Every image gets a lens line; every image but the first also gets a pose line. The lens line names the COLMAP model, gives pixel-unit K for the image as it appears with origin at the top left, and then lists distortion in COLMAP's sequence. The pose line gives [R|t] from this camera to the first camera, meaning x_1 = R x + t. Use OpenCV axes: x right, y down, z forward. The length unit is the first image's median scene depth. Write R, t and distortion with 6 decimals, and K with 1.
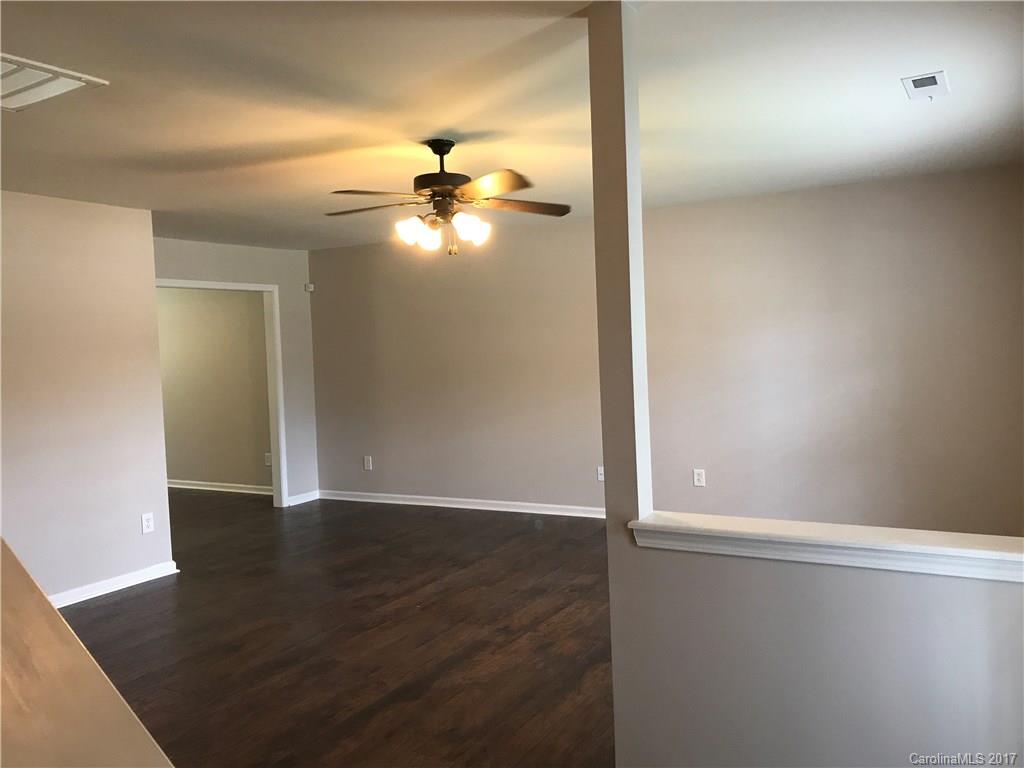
lens RADIAL K [[835.0, 0, 509.0], [0, 835.0, 380.4], [0, 0, 1]] dist [0.056728, -0.067454]
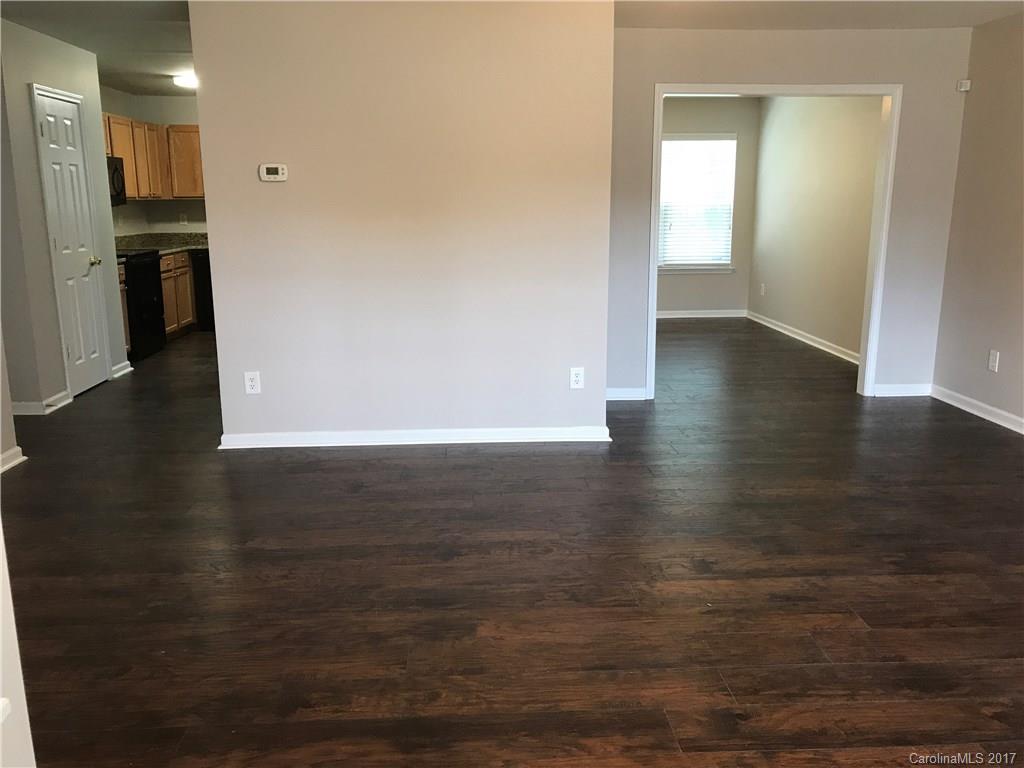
lens RADIAL K [[835.0, 0, 509.0], [0, 835.0, 380.4], [0, 0, 1]] dist [0.056728, -0.067454]
pose [[0.549188, 0.221704, -0.805754, 0.297654], [-0.057294, 0.971888, 0.228365, -0.029635], [0.833732, -0.079250, 0.546452, 0.587266]]
